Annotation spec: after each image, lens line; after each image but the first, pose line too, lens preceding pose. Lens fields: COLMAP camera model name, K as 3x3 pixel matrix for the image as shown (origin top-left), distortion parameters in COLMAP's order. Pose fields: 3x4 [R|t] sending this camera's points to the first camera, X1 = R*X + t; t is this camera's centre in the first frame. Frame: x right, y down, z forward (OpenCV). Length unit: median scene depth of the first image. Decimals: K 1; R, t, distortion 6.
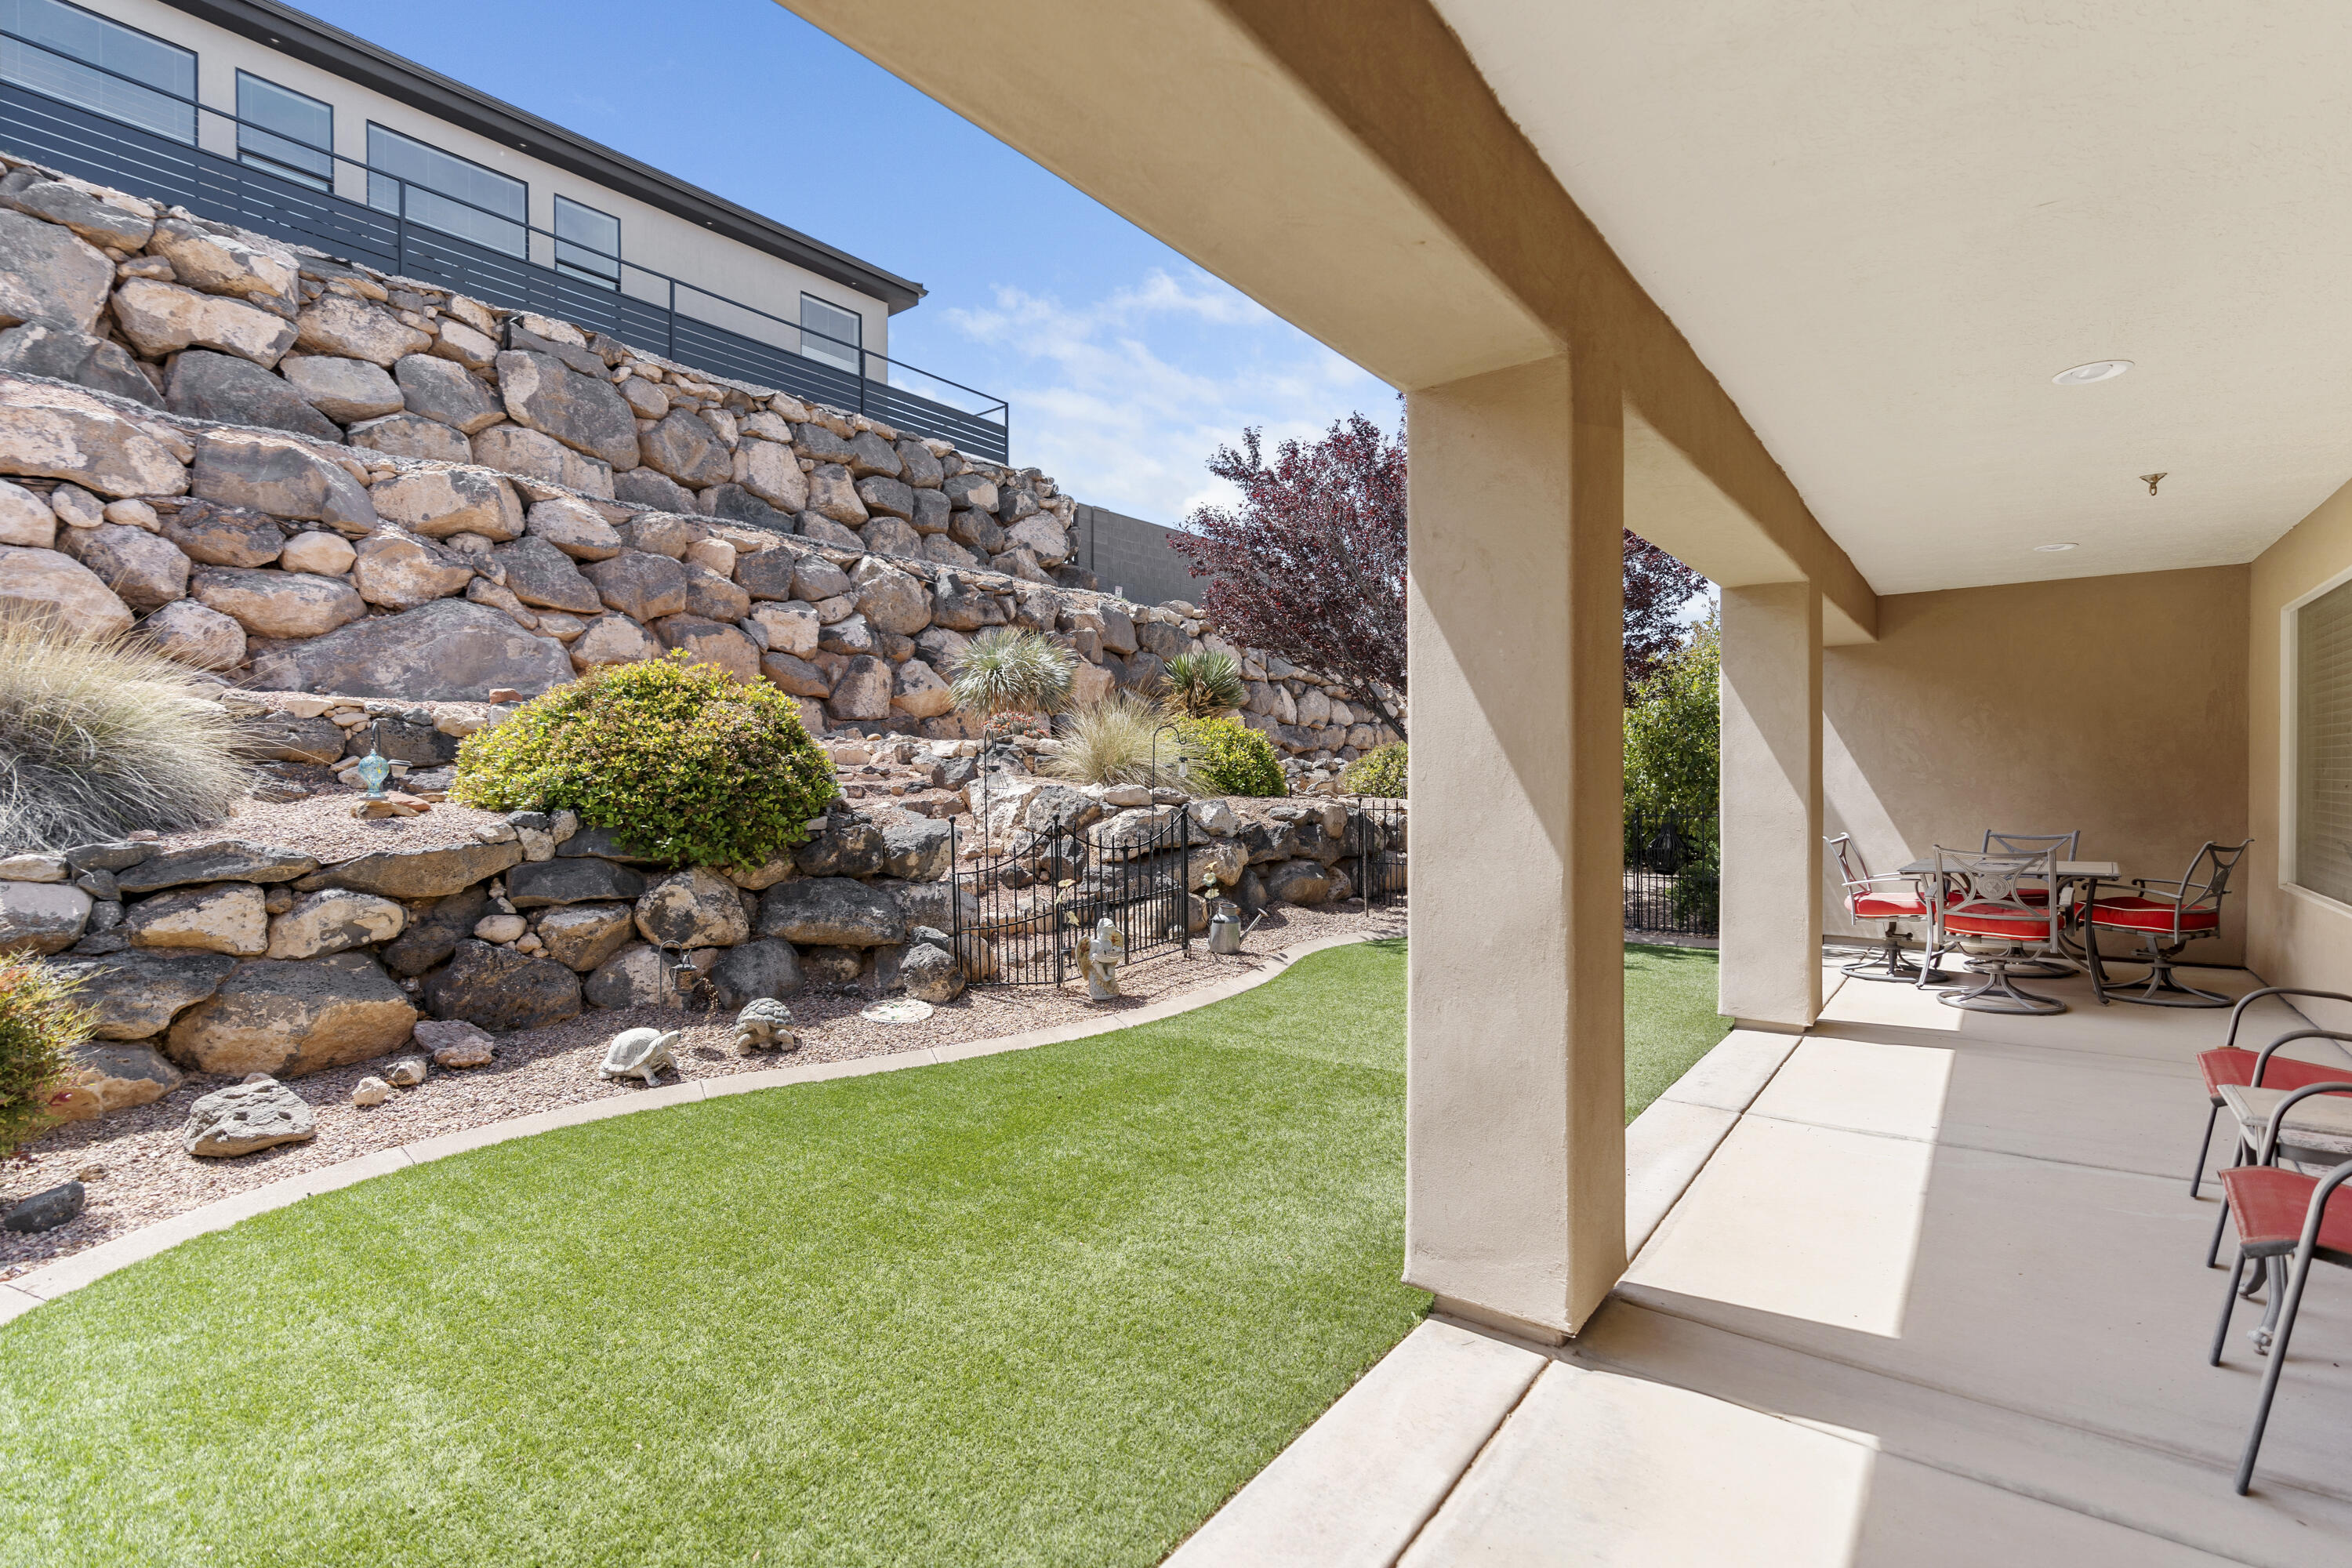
lens RADIAL K [[1082.2, 0, 1169.8], [0, 1082.2, 769.2], [0, 0, 1]] dist [-0.001531, -0.000132]
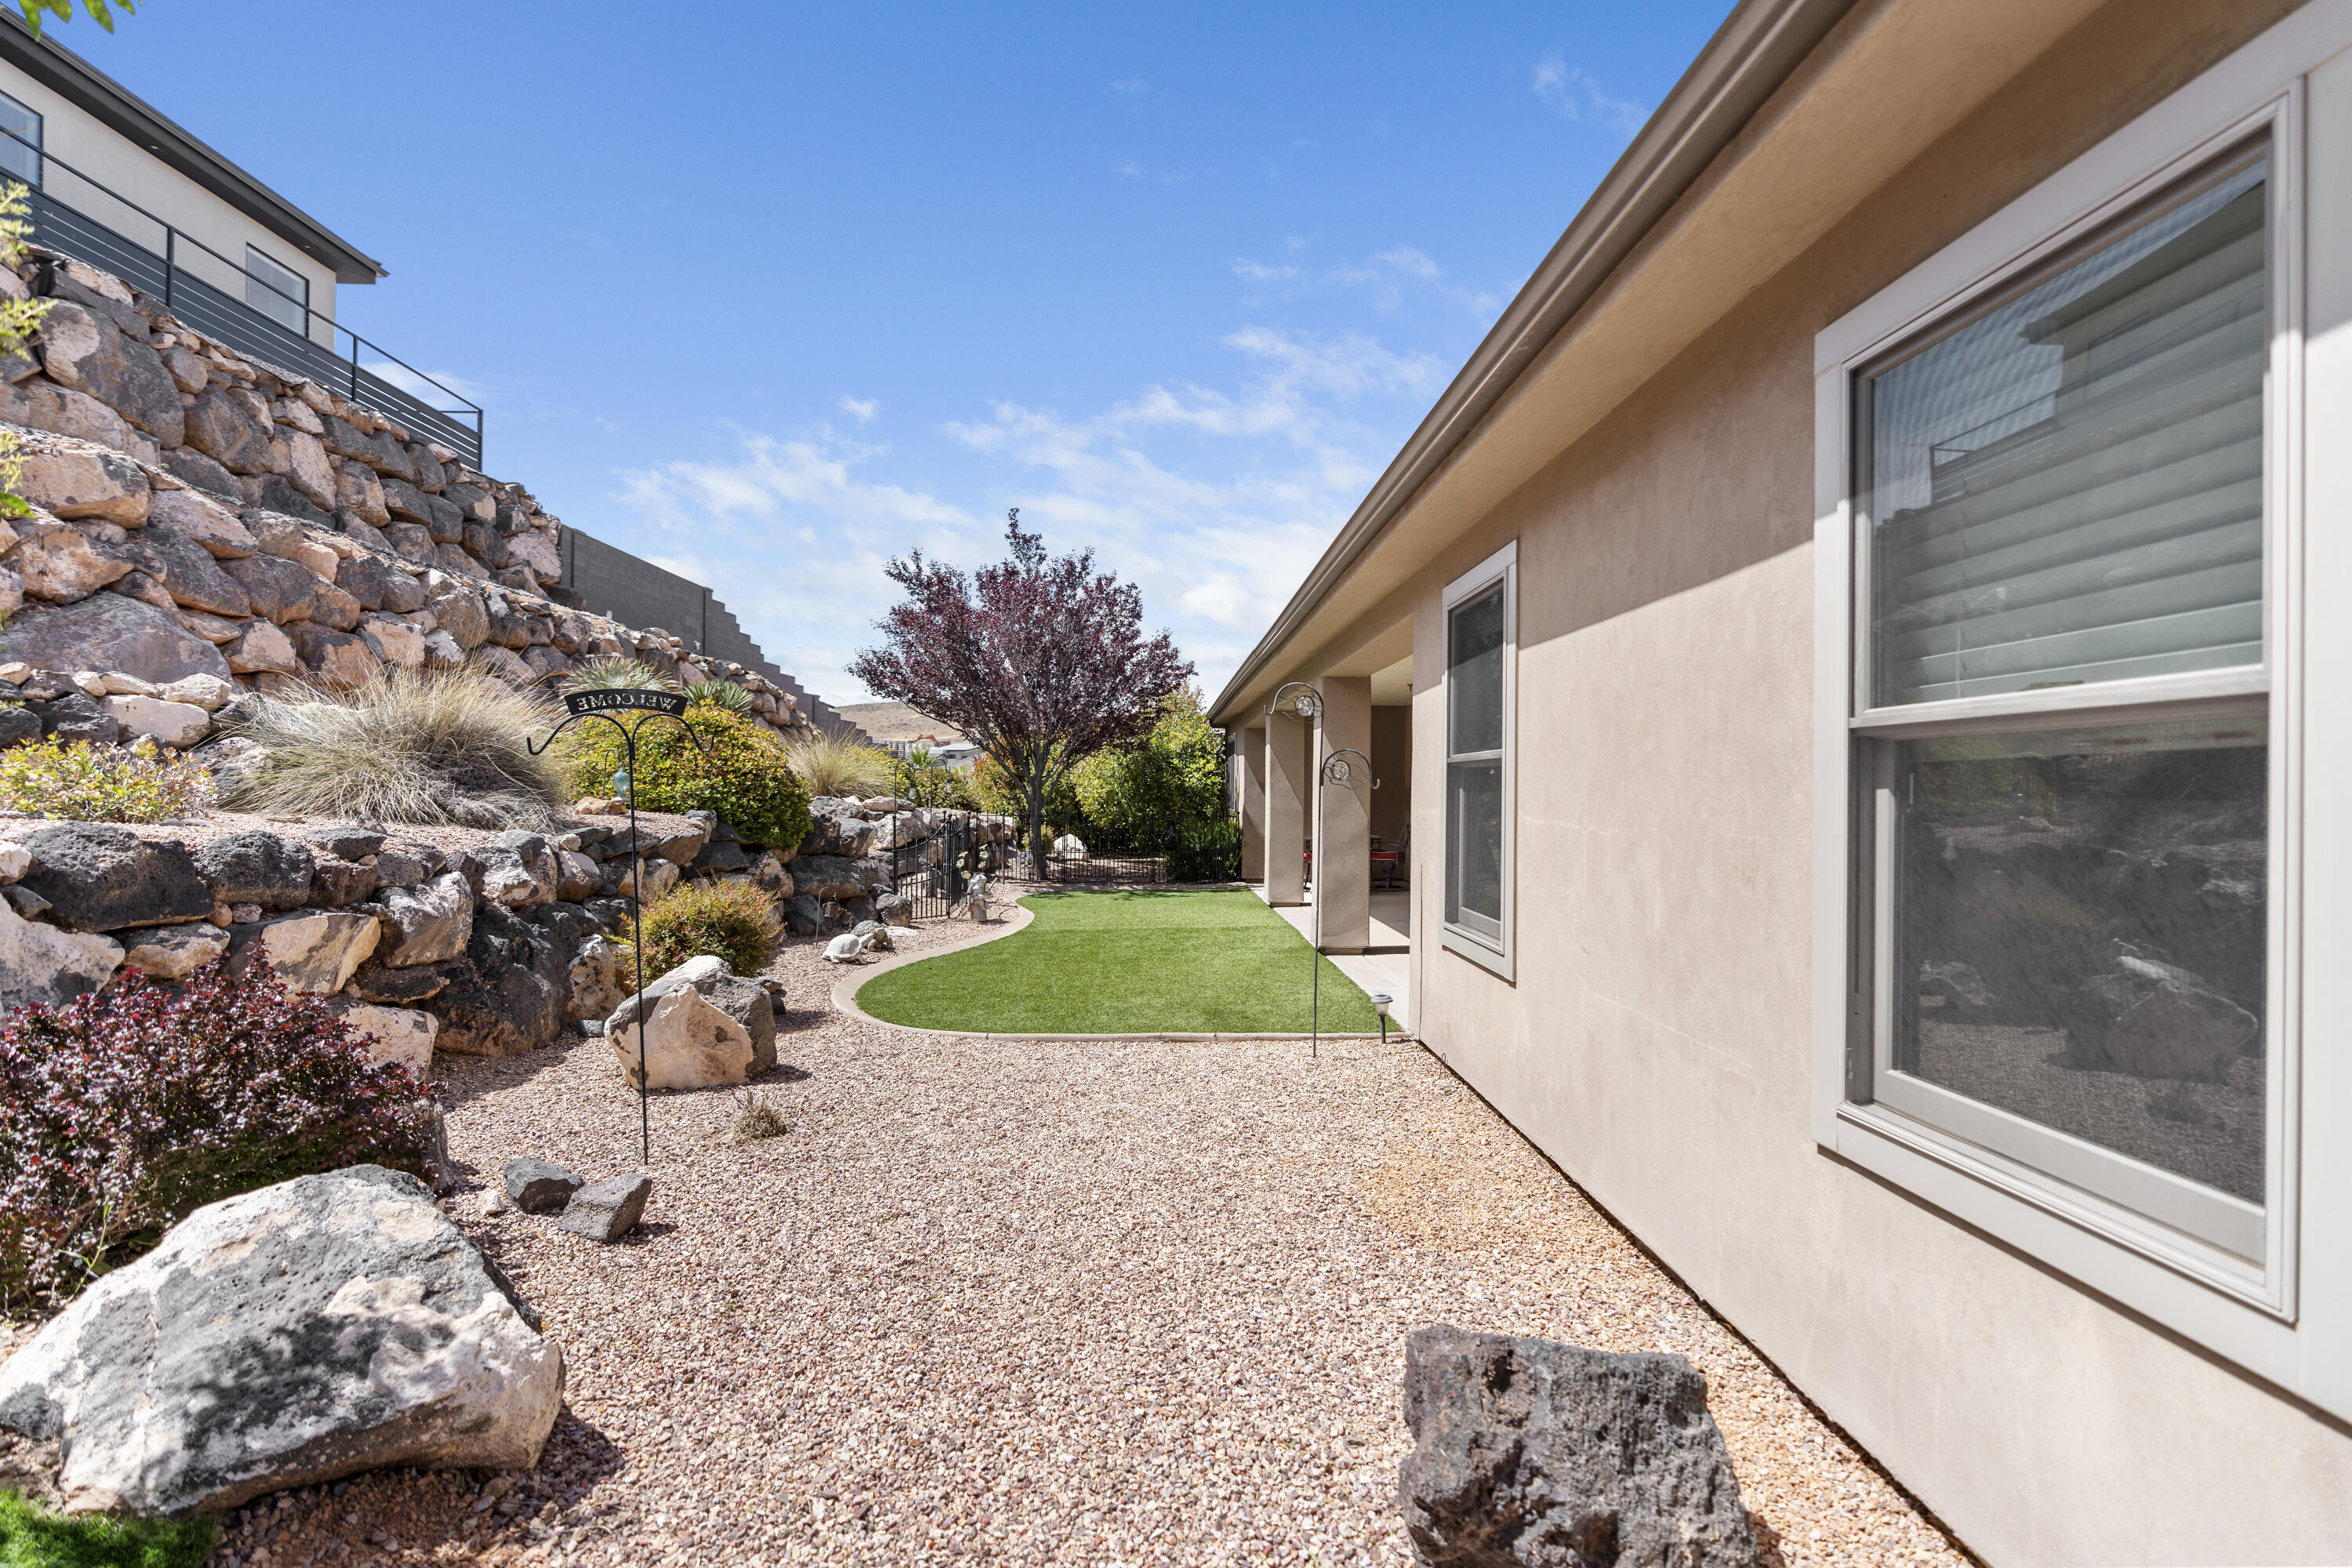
lens RADIAL K [[1094.9, 0, 1176.0], [0, 1094.9, 784.0], [0, 0, 1]] dist [0.000941, 0.000573]
pose [[0.767758, 0.016070, 0.640538, -0.443596], [-0.013320, 0.999870, -0.009120, 0.002951], [-0.640601, -0.001530, 0.767872, -0.251422]]
